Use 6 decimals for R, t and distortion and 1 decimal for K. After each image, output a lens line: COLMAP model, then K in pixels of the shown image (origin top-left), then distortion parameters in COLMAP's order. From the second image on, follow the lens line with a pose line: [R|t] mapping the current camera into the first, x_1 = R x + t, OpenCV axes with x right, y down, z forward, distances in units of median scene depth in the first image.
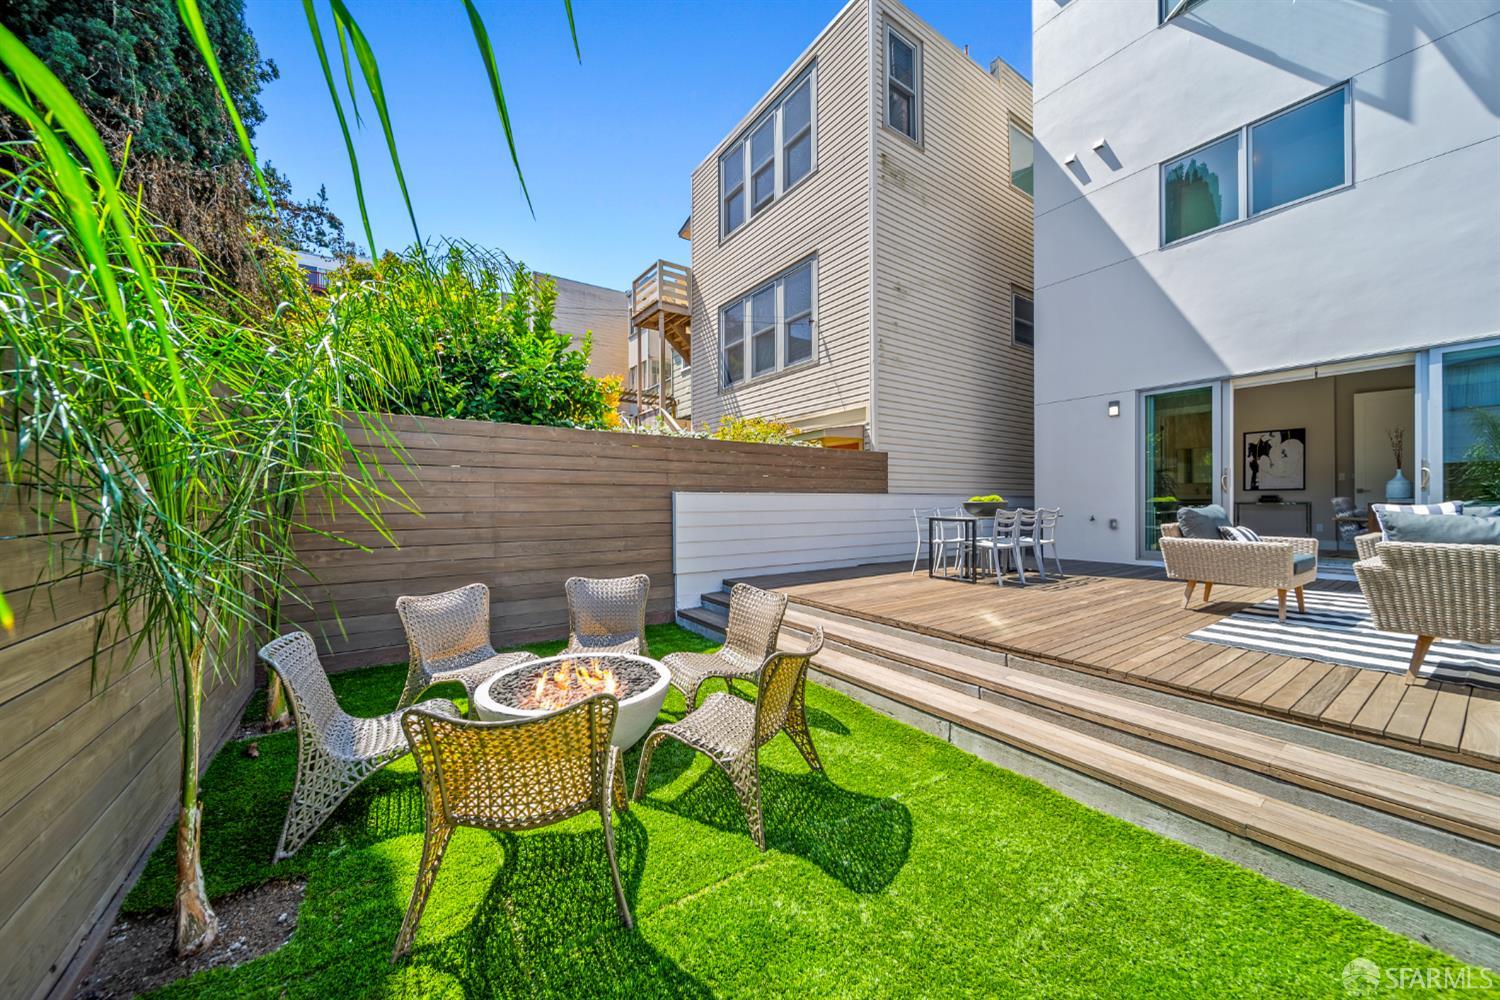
lens RADIAL K [[525.7, 0, 754.2], [0, 525.7, 498.1], [0, 0, 1]] dist [-0.001433, -0.000116]
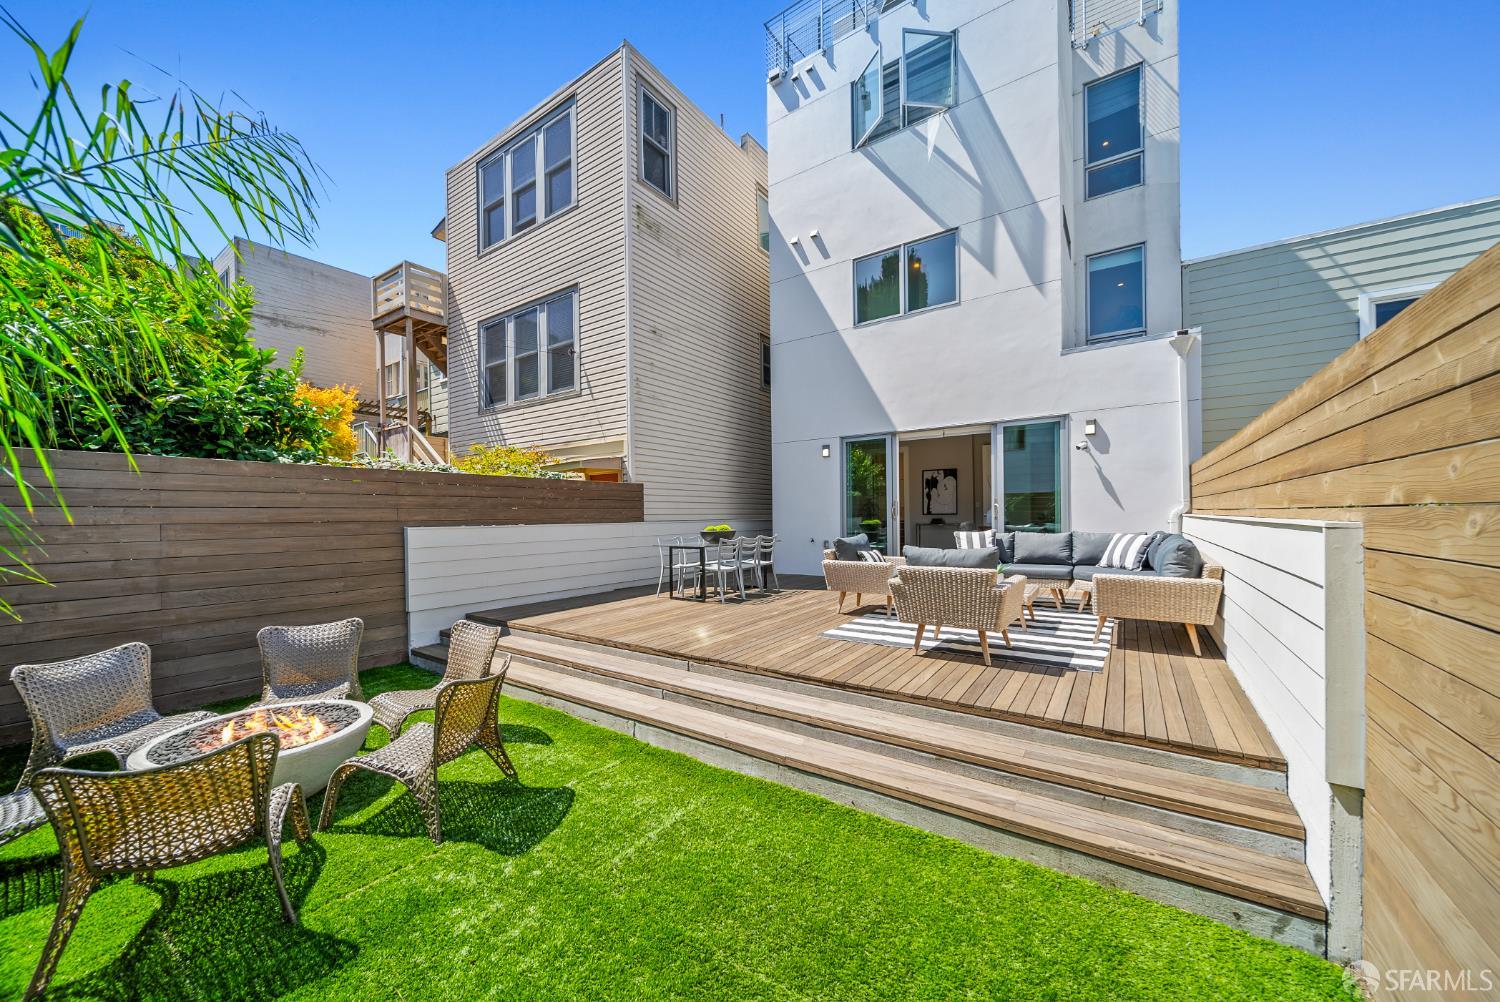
lens RADIAL K [[540.0, 0, 750.1], [0, 540.0, 513.2], [0, 0, 1]] dist [0.002005, -0.002350]
pose [[0.936752, -0.007242, 0.349918, 0.104454], [0.006991, 0.999974, 0.001979, -0.039573], [-0.349923, 0.000593, 0.936778, -0.173452]]
